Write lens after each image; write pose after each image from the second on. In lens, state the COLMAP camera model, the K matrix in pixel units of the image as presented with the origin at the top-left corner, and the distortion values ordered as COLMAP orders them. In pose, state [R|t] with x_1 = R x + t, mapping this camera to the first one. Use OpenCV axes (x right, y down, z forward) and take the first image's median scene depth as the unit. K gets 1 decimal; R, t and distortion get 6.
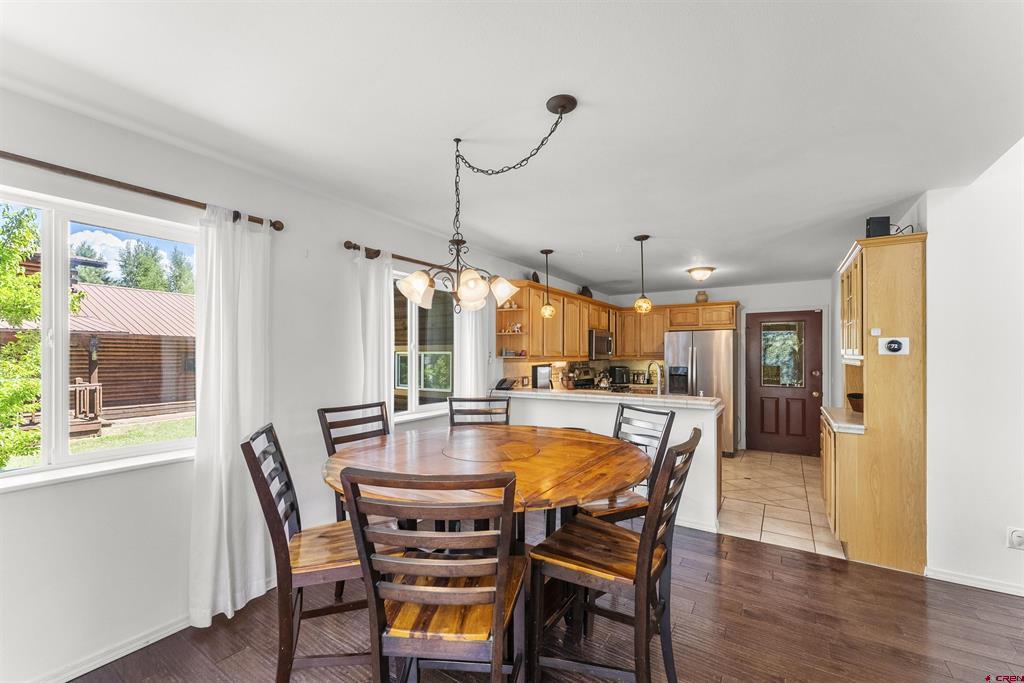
lens RADIAL K [[417.2, 0, 508.8], [0, 417.2, 354.7], [0, 0, 1]] dist [-0.000077, -0.000029]
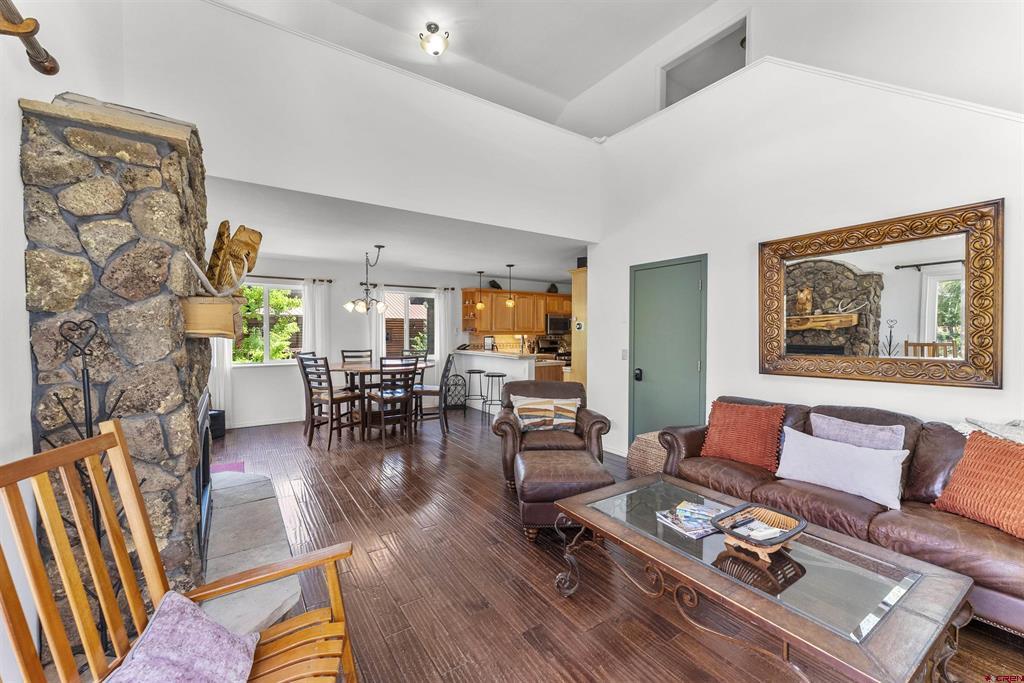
lens RADIAL K [[412.8, 0, 507.9], [0, 412.8, 343.0], [0, 0, 1]] dist [-0.001117, -0.000305]
pose [[0.921150, 0.015263, -0.388909, 0.614791], [-0.004197, 0.999562, 0.029287, 0.000861], [0.389186, -0.025346, 0.920810, -0.400764]]
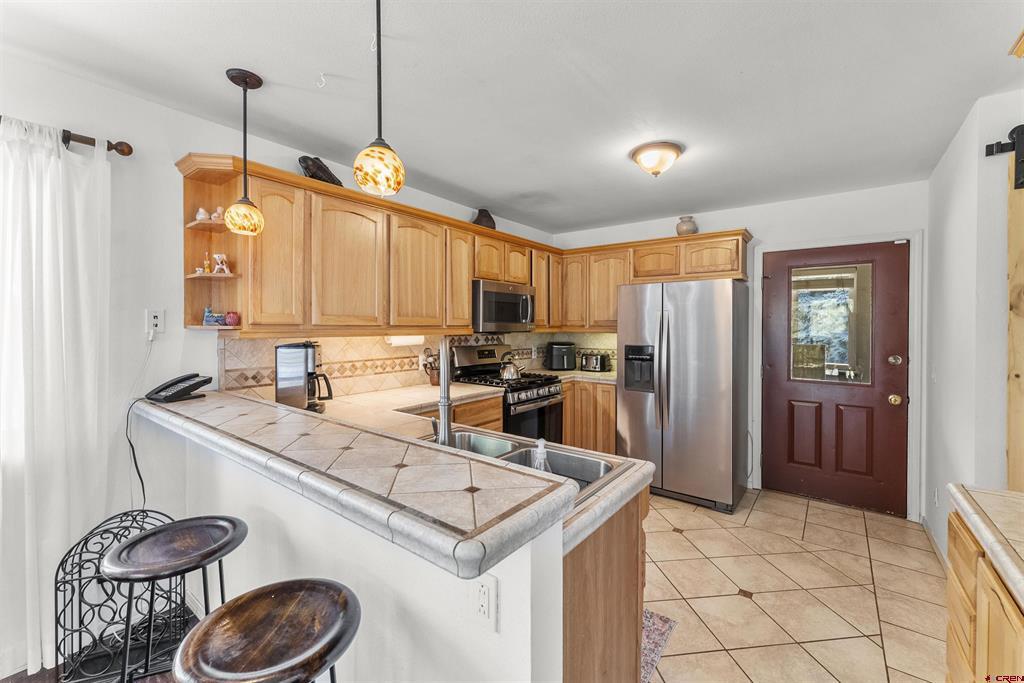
lens RADIAL K [[425.0, 0, 511.5], [0, 425.0, 330.0], [0, 0, 1]] dist [0.010958, -0.000110]
pose [[0.997972, 0.002996, -0.063591, 0.269896], [-0.002303, 0.999937, 0.010959, 0.001907], [0.063620, -0.010790, 0.997916, 0.405142]]
